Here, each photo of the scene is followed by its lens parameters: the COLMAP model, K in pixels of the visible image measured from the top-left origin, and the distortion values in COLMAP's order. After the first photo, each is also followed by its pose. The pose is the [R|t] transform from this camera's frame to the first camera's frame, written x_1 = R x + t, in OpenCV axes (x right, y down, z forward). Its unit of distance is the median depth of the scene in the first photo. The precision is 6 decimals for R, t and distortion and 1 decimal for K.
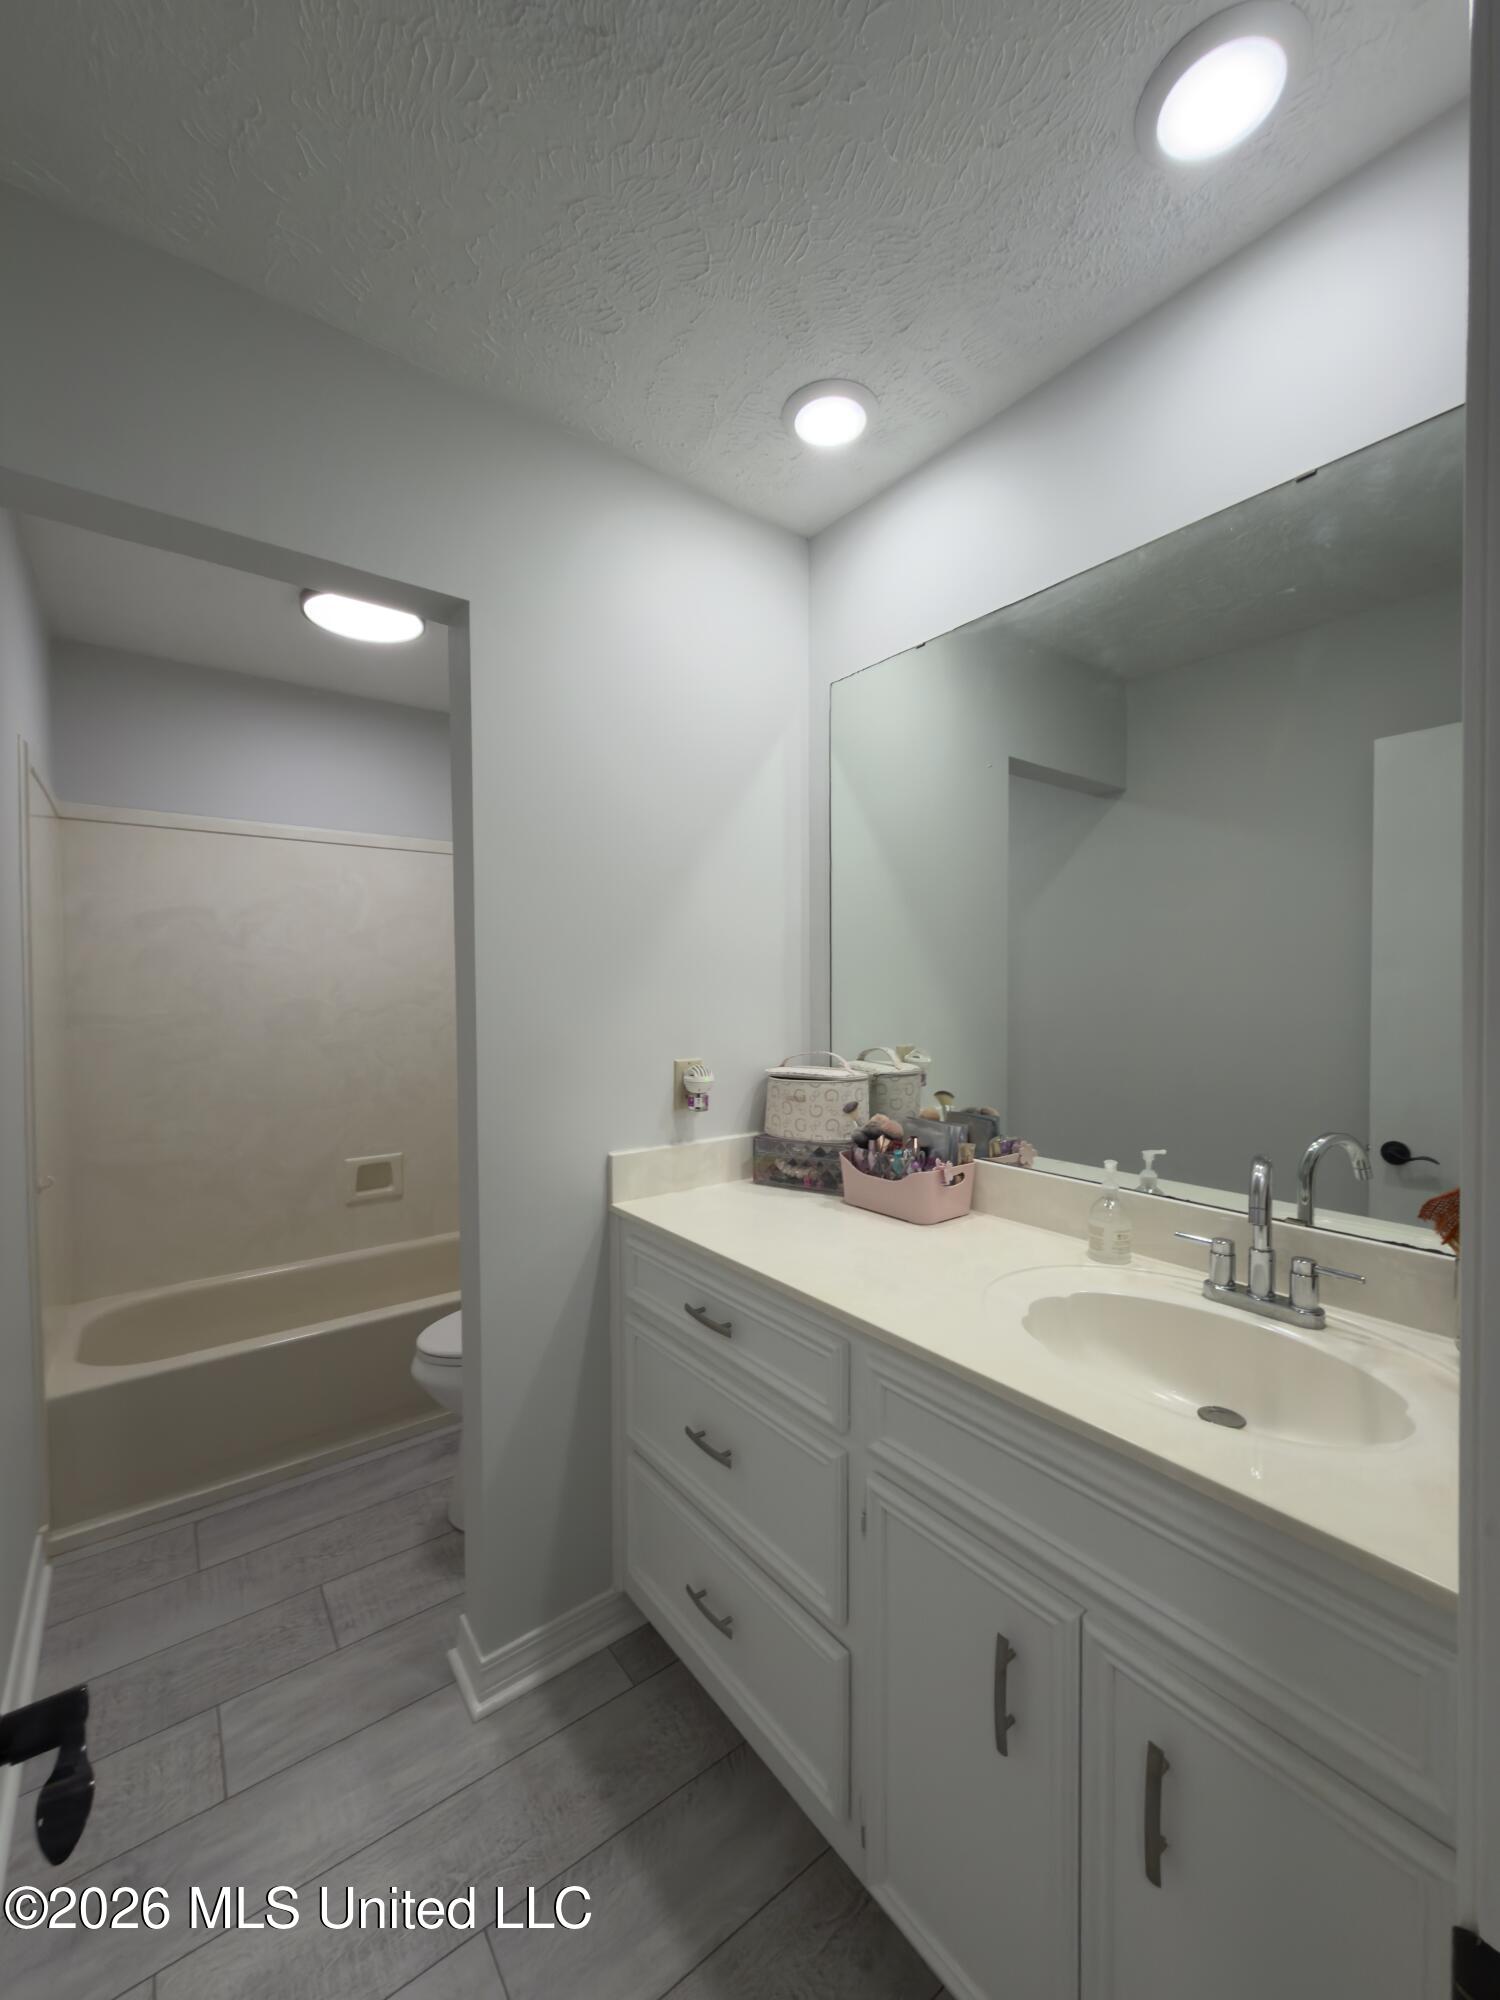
lens RADIAL K [[793.1, 0, 750.0], [0, 793.1, 1005.4], [0, 0, 1]] dist [0.000319, 0.000336]
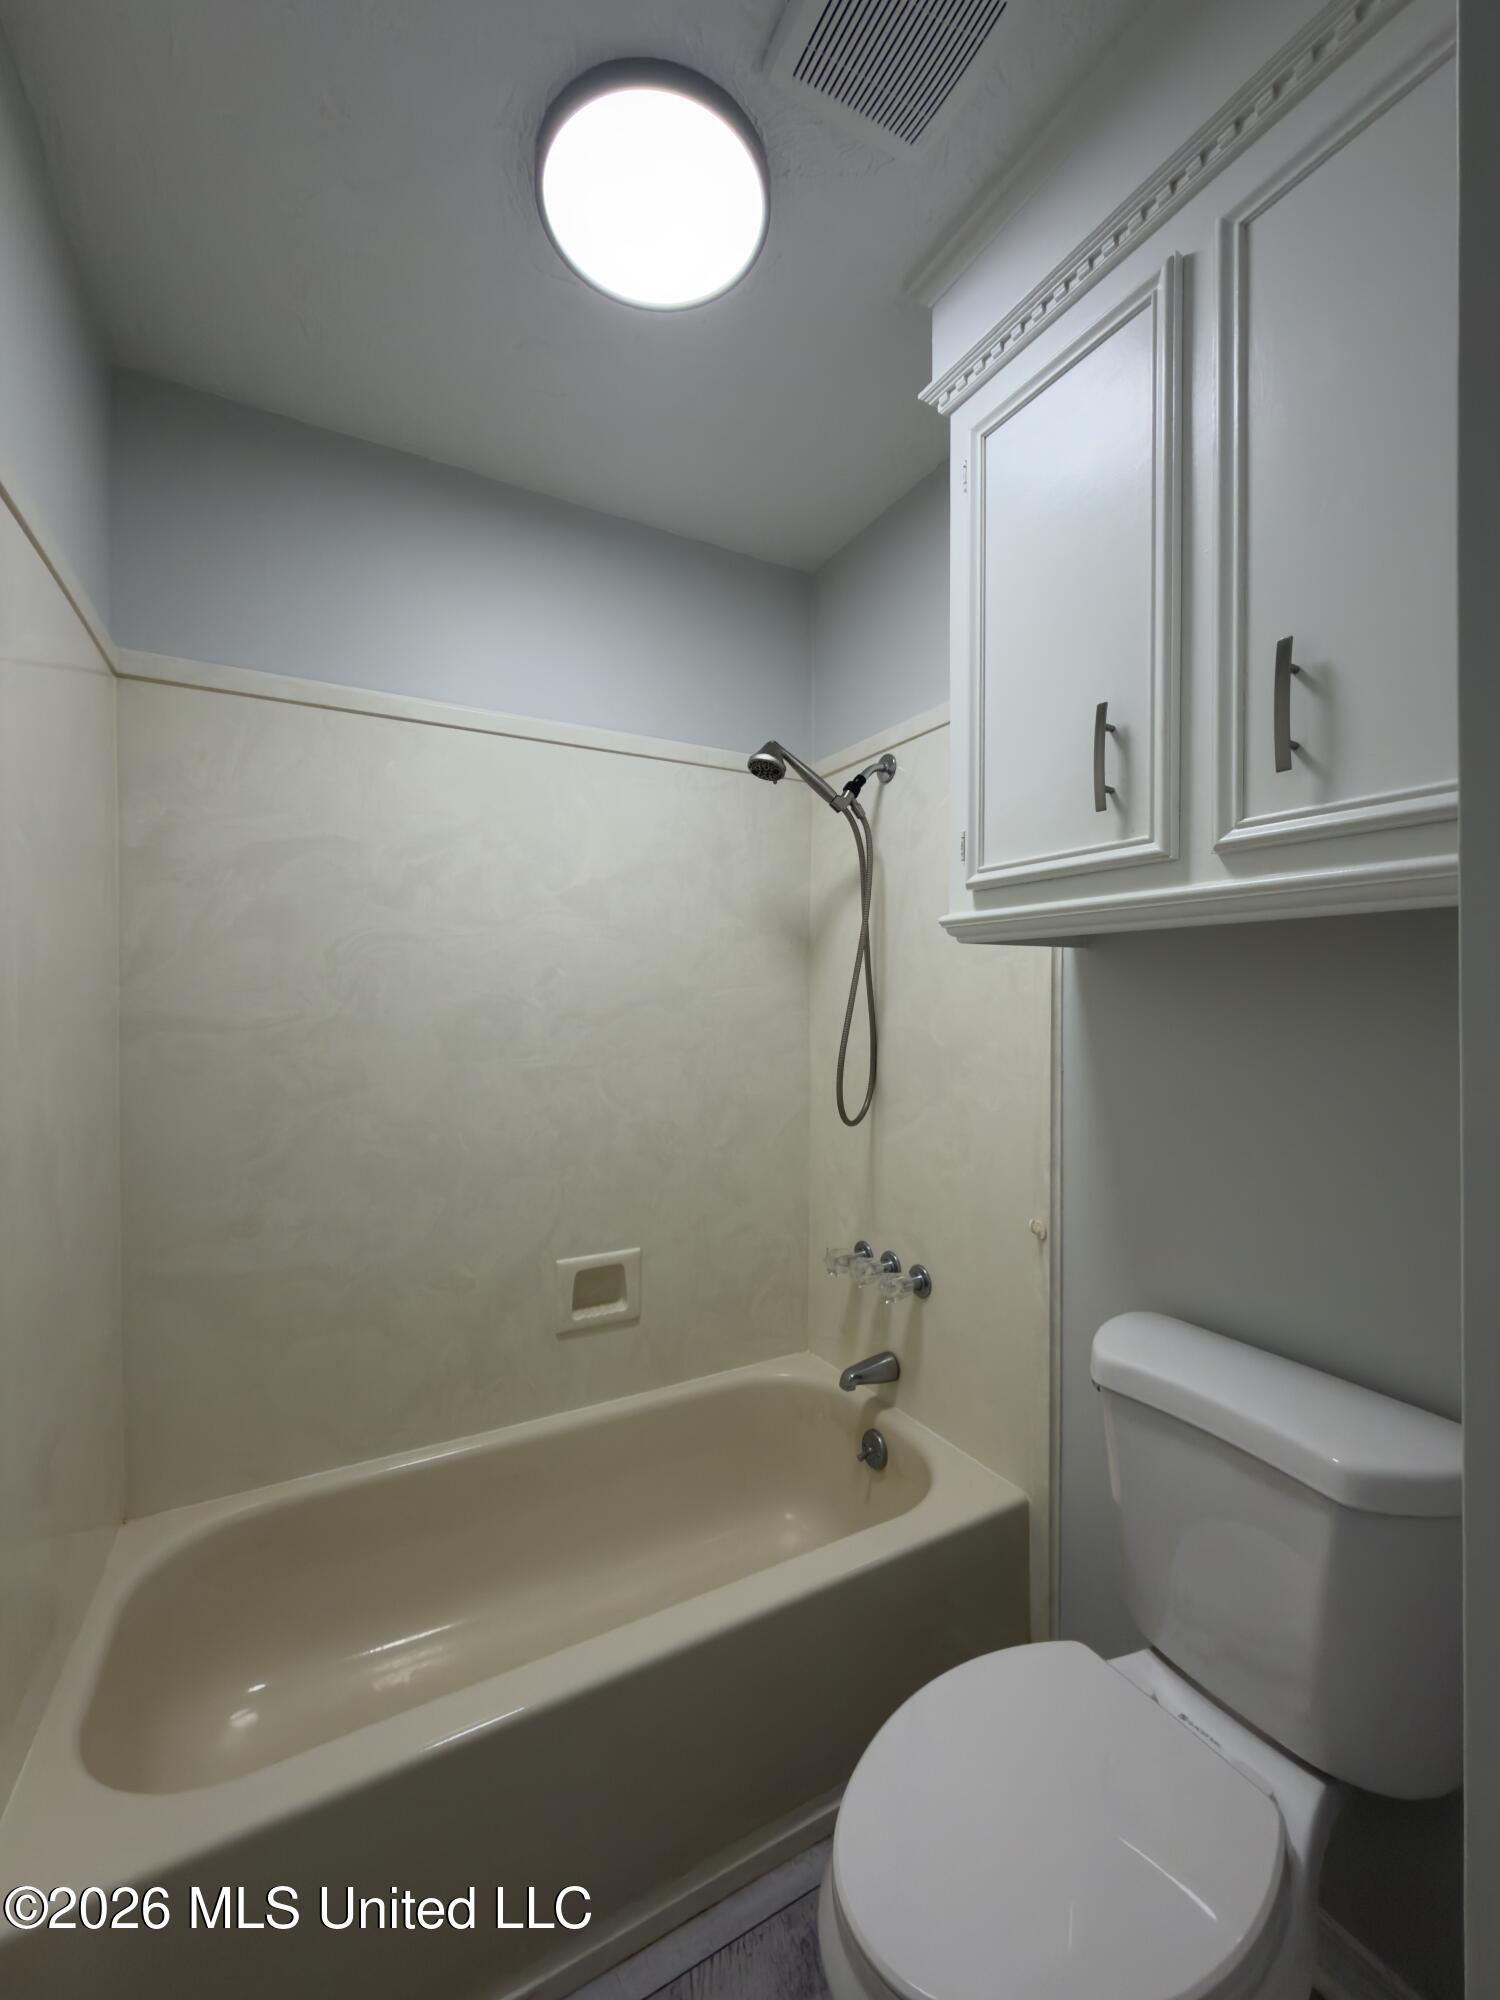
lens RADIAL K [[793.1, 0, 755.3], [0, 793.1, 991.2], [0, 0, 1]] dist [0.000319, 0.000336]
pose [[0.984452, 0.011025, -0.175307, -0.274561], [-0.013901, 0.999788, -0.015189, -0.005764], [0.175103, 0.017390, 0.984397, 0.454634]]
